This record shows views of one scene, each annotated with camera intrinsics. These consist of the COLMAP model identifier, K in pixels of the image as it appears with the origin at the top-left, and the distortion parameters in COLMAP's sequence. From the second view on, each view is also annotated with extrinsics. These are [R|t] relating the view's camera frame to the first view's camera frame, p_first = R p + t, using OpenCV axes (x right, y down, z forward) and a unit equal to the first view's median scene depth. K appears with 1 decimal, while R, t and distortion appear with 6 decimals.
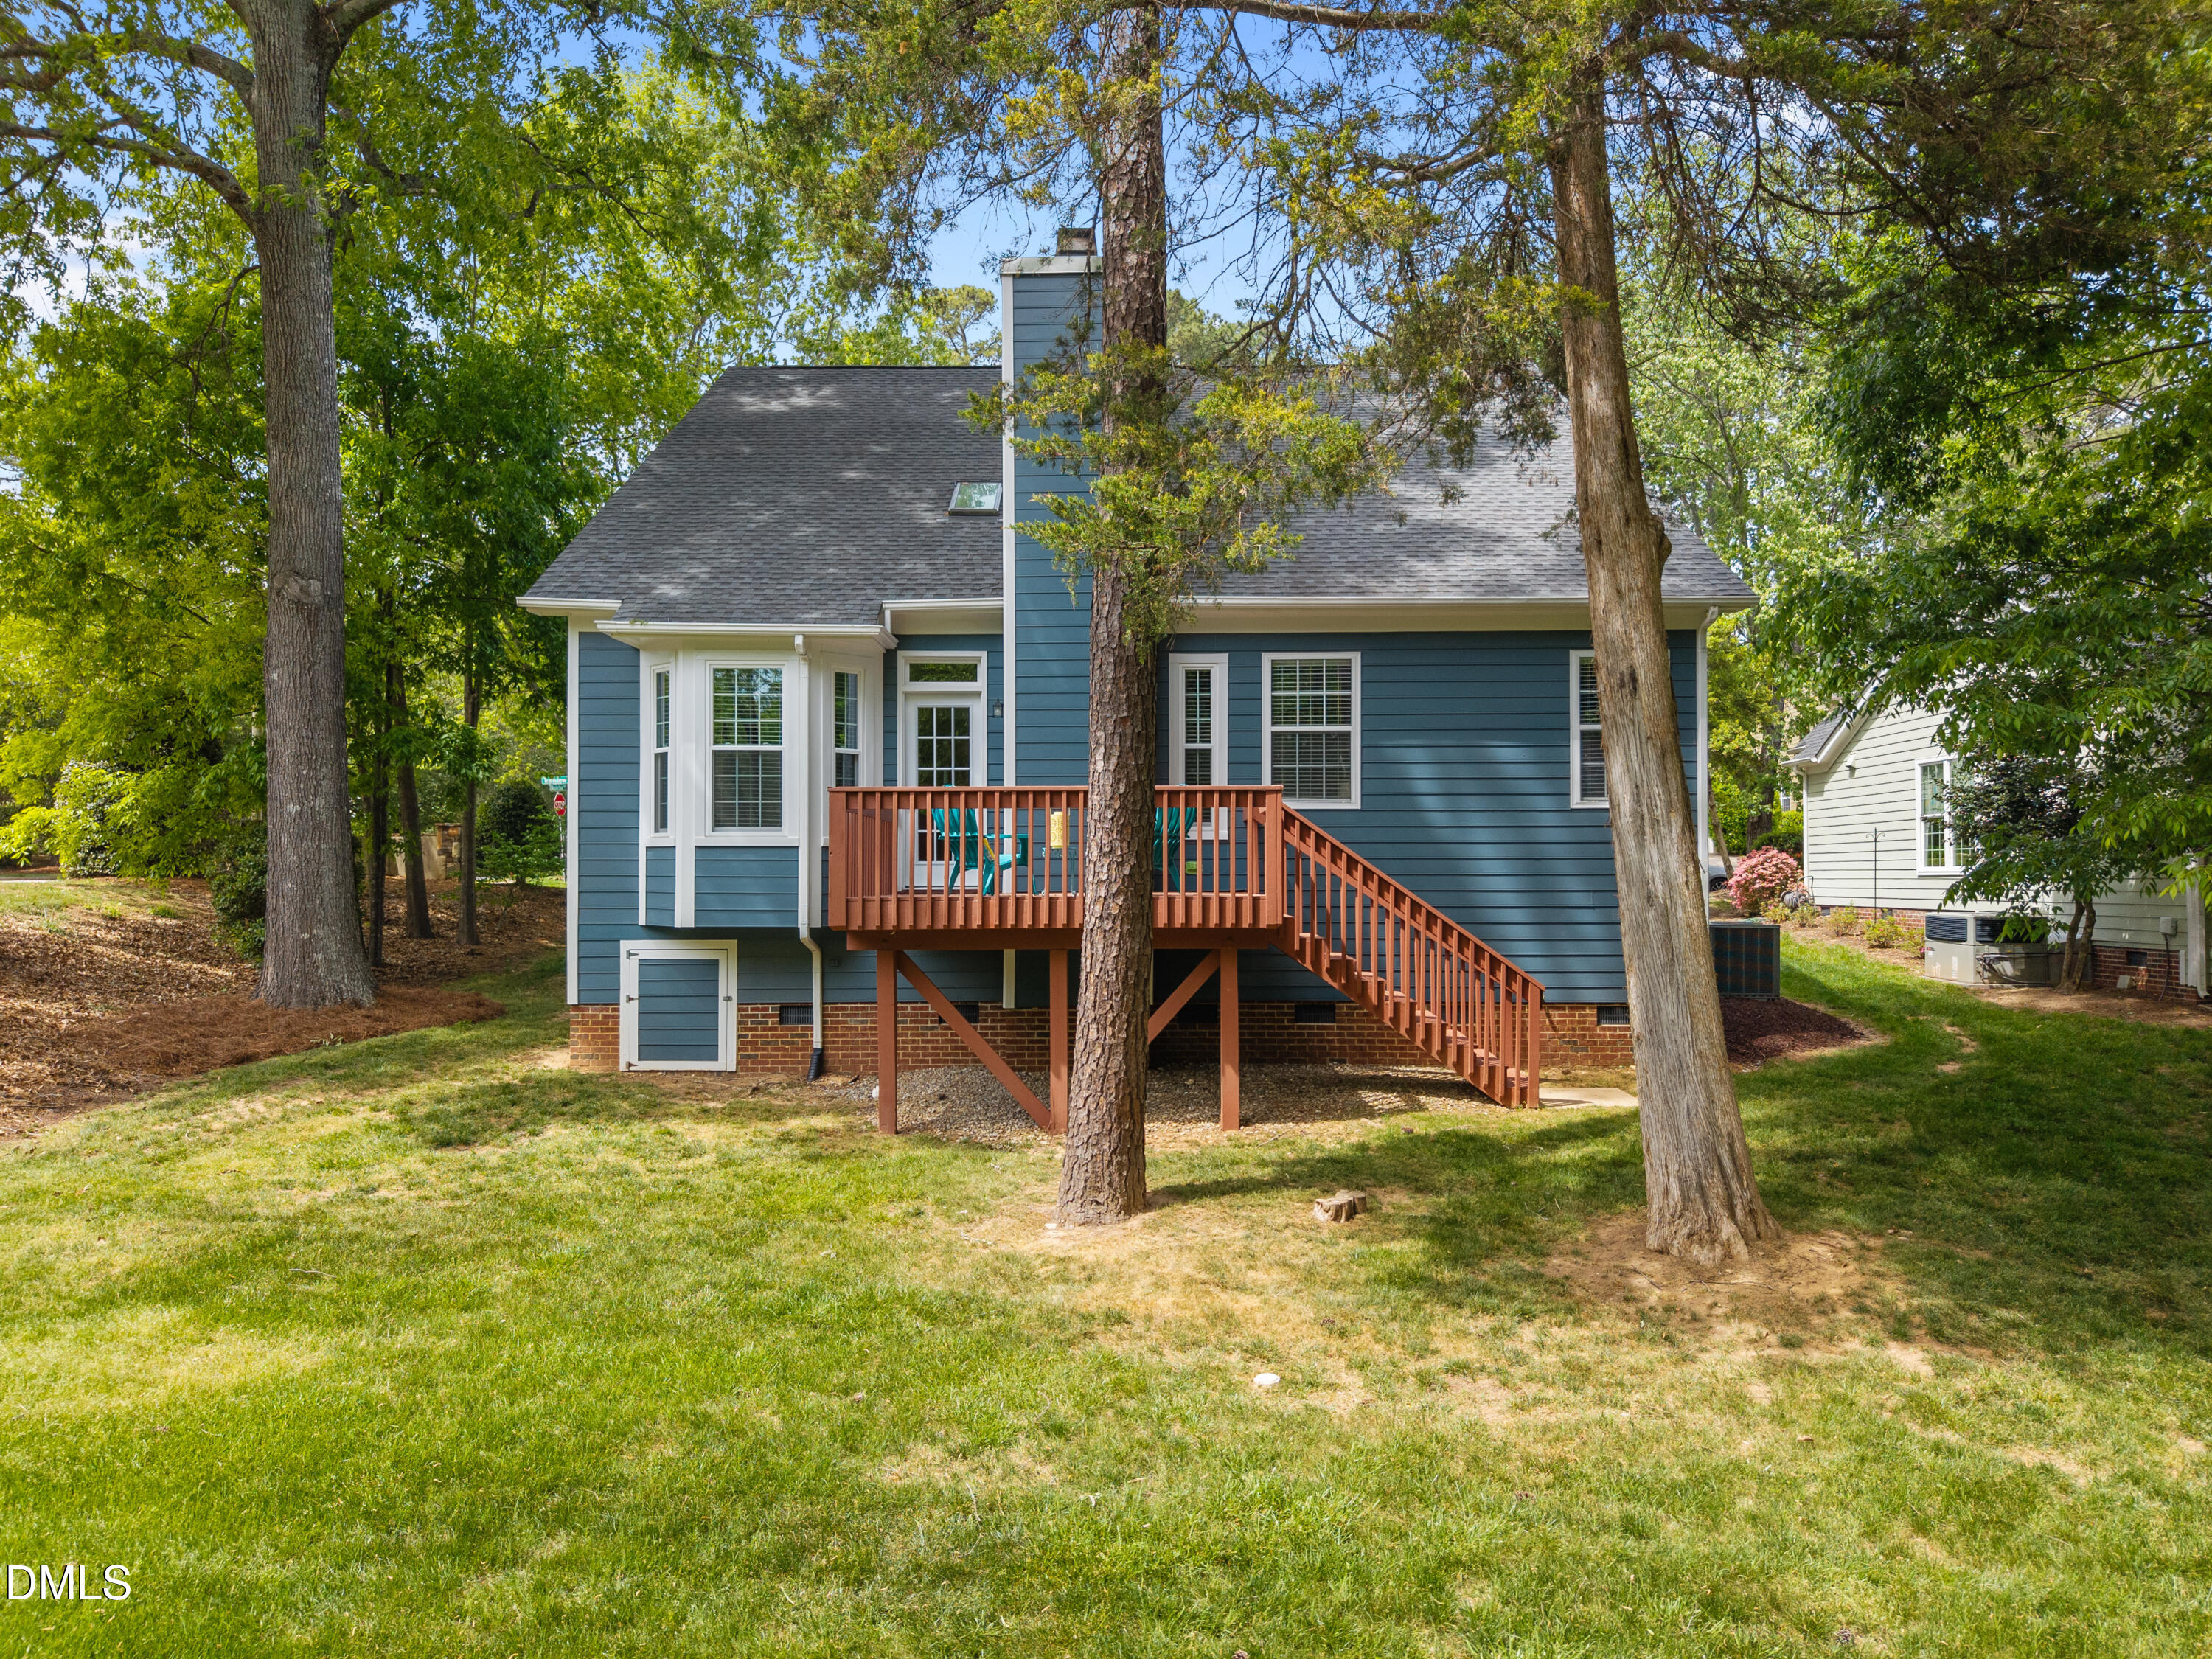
lens RADIAL K [[1518.6, 0, 1099.3], [0, 1518.6, 837.4], [0, 0, 1]] dist [0.017949, -0.017701]
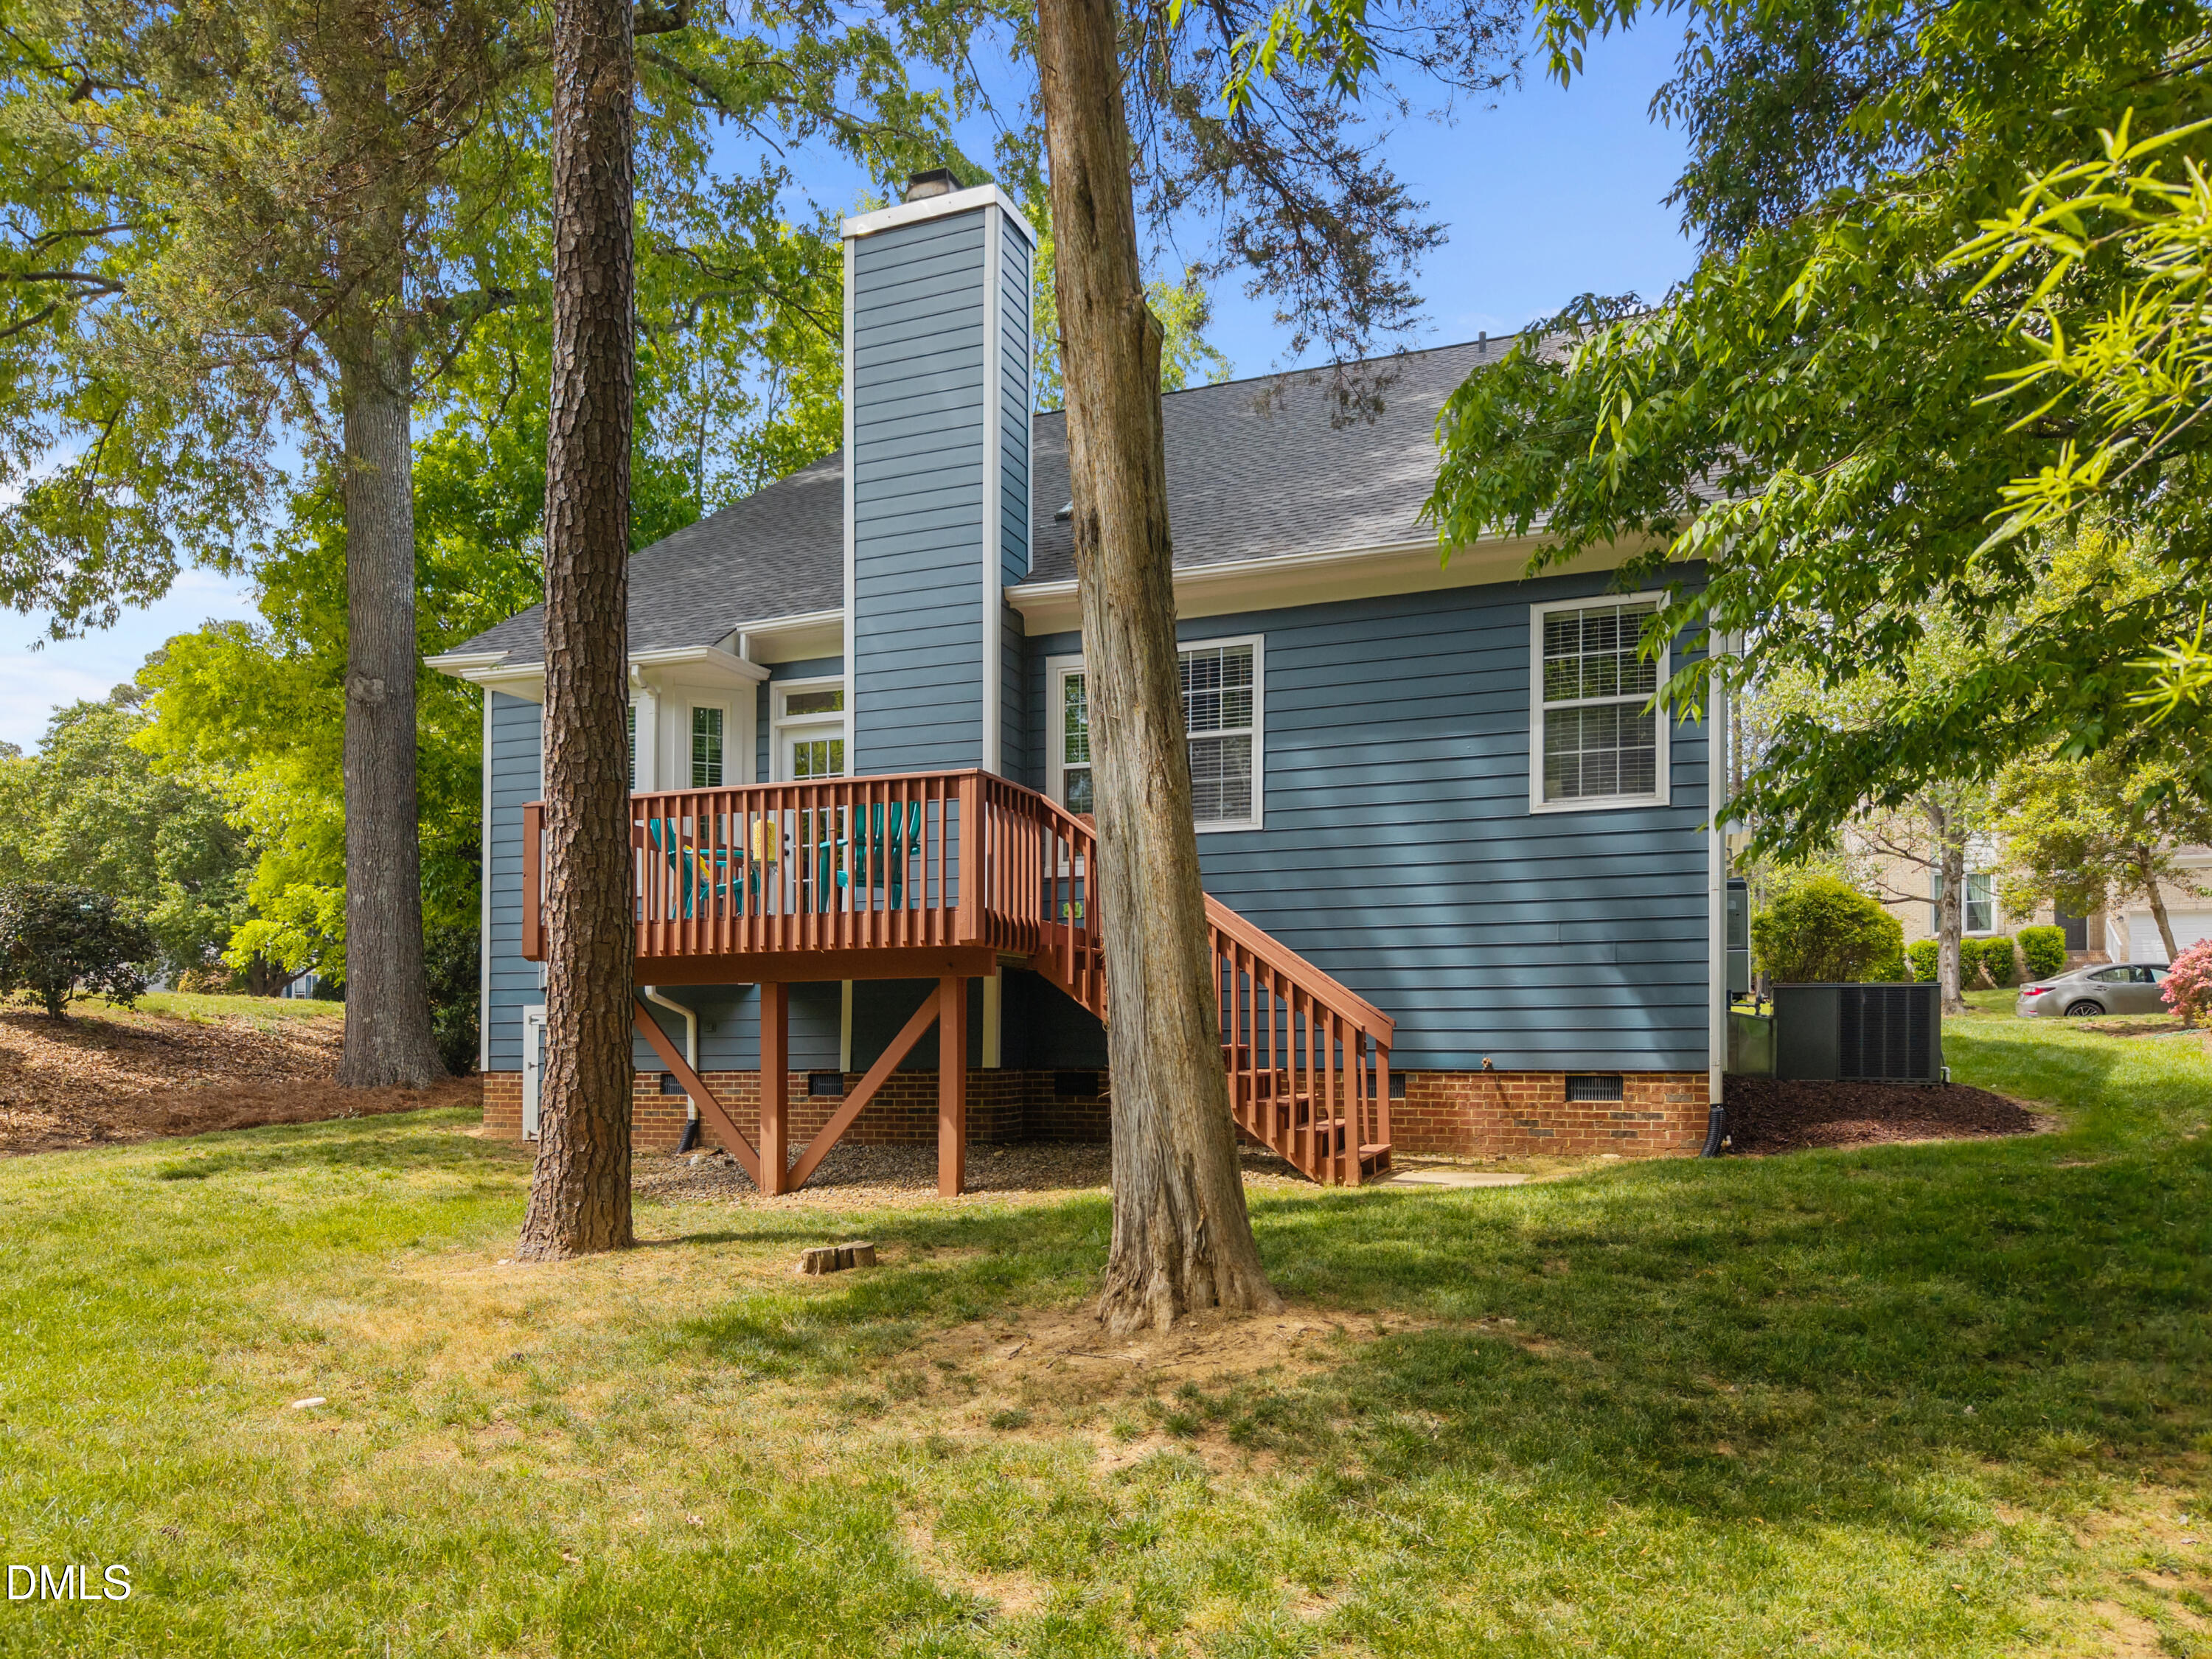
lens RADIAL K [[1585.4, 0, 1090.6], [0, 1585.4, 1017.3], [0, 0, 1]] dist [0.007674, -0.000512]
pose [[0.936953, -0.009361, -0.349329, 0.379642], [0.010292, 0.999947, 0.000810, 0.079021], [0.349303, -0.004354, 0.937000, 0.185299]]
